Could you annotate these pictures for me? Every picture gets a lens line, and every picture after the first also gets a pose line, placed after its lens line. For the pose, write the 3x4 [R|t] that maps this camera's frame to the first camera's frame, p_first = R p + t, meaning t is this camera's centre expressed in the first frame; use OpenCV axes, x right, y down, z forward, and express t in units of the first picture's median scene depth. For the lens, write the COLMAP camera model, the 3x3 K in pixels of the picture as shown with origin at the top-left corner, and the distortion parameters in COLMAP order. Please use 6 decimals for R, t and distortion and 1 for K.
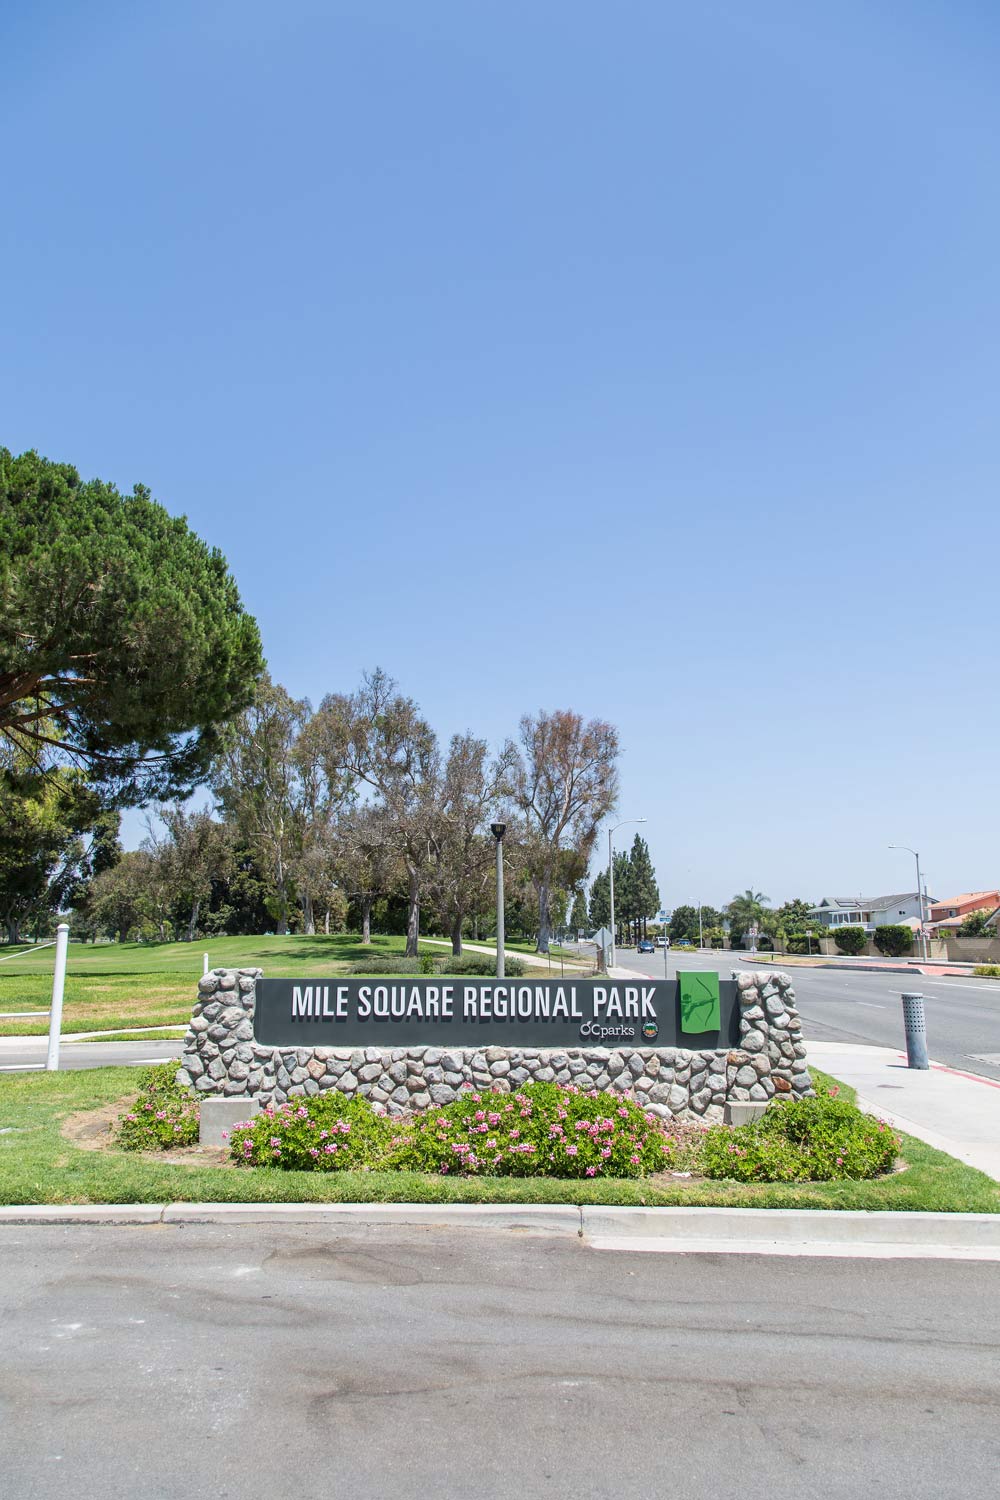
lens RADIAL K [[1027.3, 0, 498.9], [0, 1027.3, 750.5], [0, 0, 1]] dist [0.014063, 0.009300]
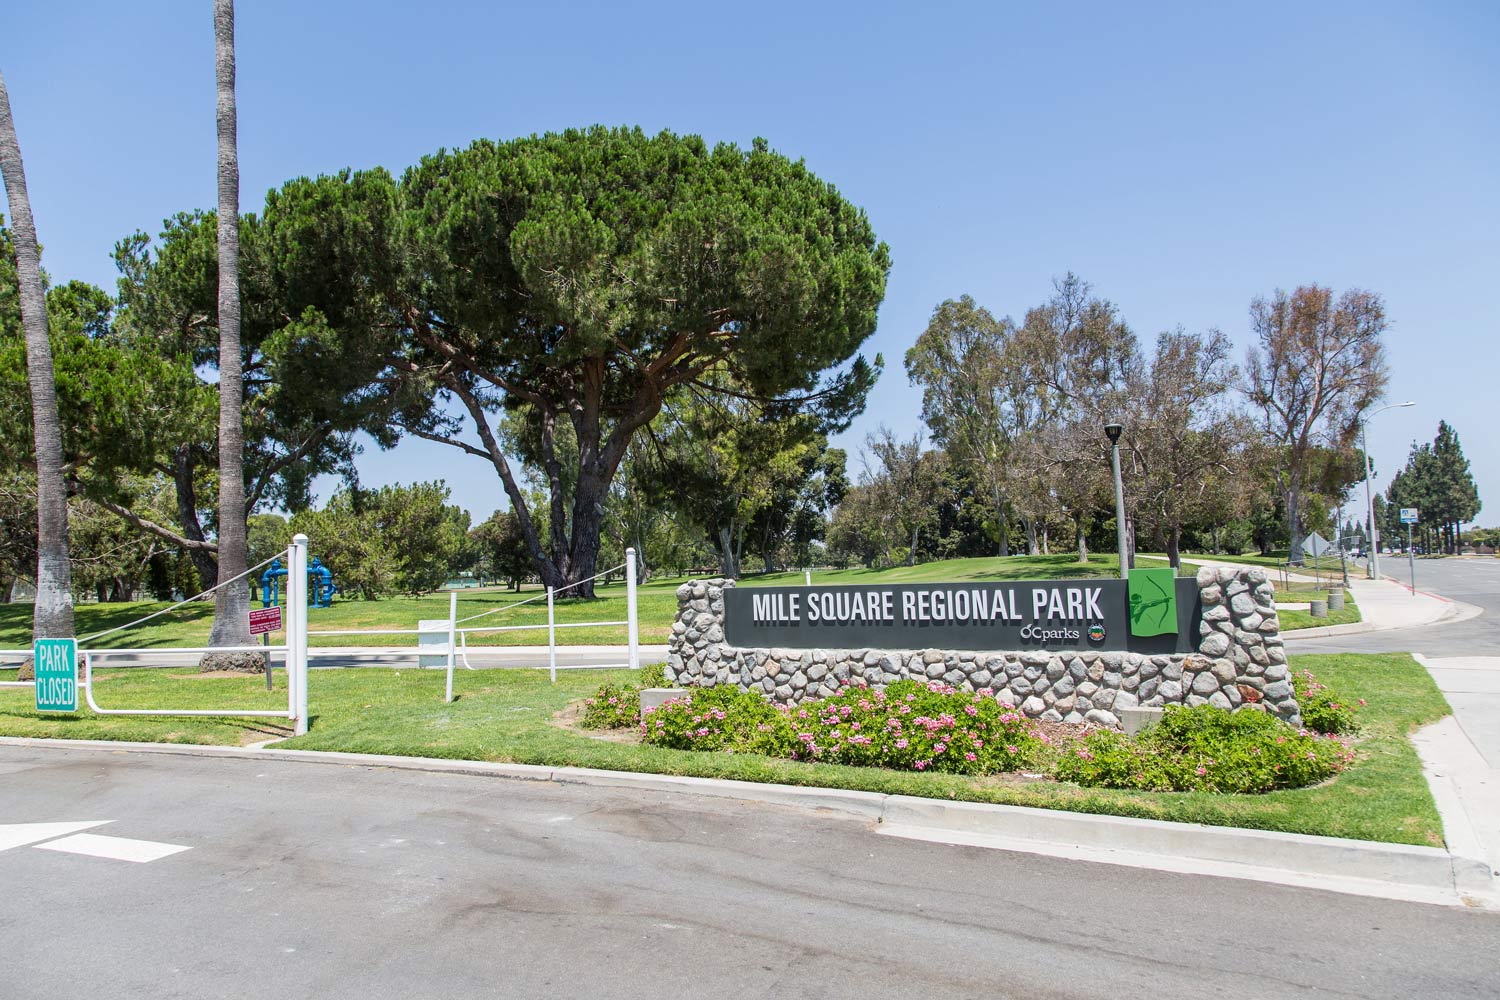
lens RADIAL K [[1027.3, 0, 746.0], [0, 1027.3, 503.0], [0, 0, 1]] dist [0.014063, 0.009300]
pose [[0.876578, -0.062232, -0.477220, 0.315779], [0.119721, 0.988630, 0.090986, 0.035174], [0.466131, -0.136889, 0.874061, 0.064433]]
